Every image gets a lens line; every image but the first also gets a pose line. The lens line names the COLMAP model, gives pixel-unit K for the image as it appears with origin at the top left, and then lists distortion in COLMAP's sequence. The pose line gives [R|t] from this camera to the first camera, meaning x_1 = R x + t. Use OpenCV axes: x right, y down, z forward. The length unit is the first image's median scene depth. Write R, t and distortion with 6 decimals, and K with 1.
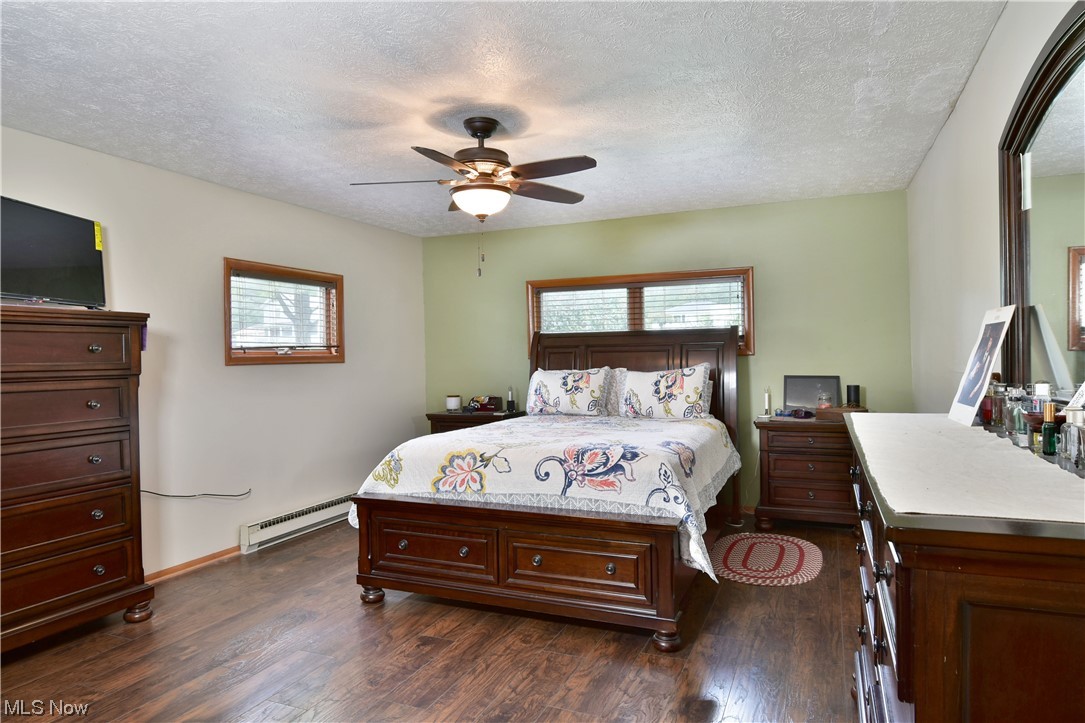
lens RADIAL K [[660.2, 0, 545.0], [0, 660.2, 366.4], [0, 0, 1]] dist [-0.009473, -0.004800]
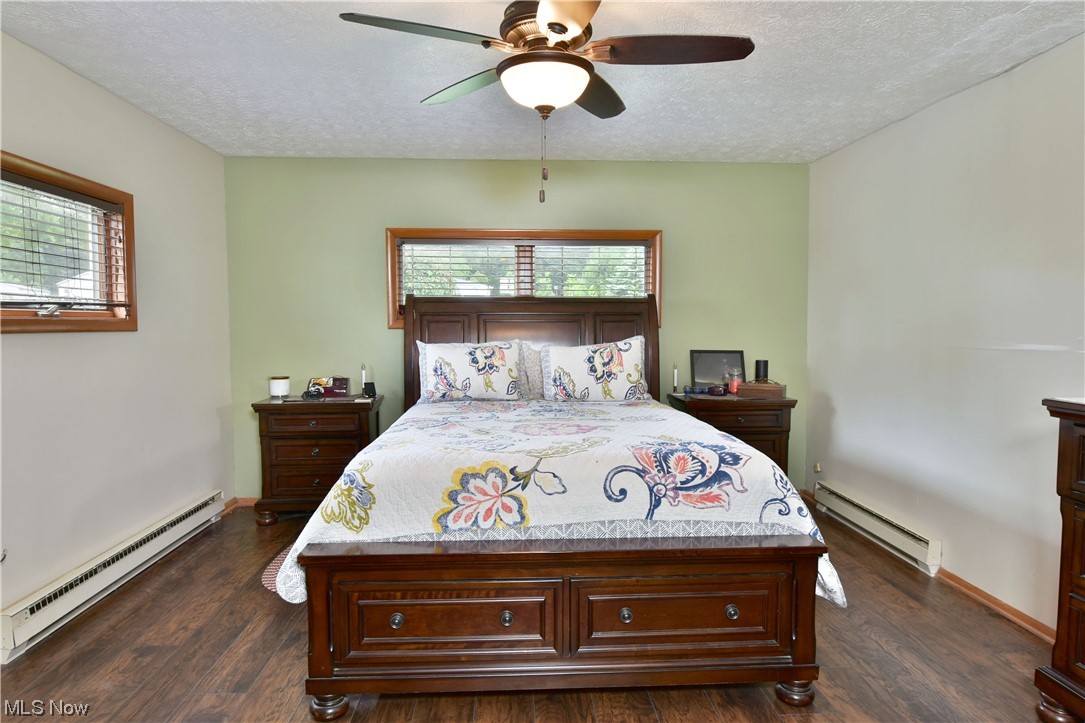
lens RADIAL K [[660.2, 0, 545.0], [0, 660.2, 366.4], [0, 0, 1]] dist [-0.009473, -0.004800]
pose [[0.896641, -0.011812, 0.442602, -0.361299], [-0.007383, 0.999106, 0.041623, -0.000850], [-0.442698, -0.040588, 0.895752, 0.378886]]
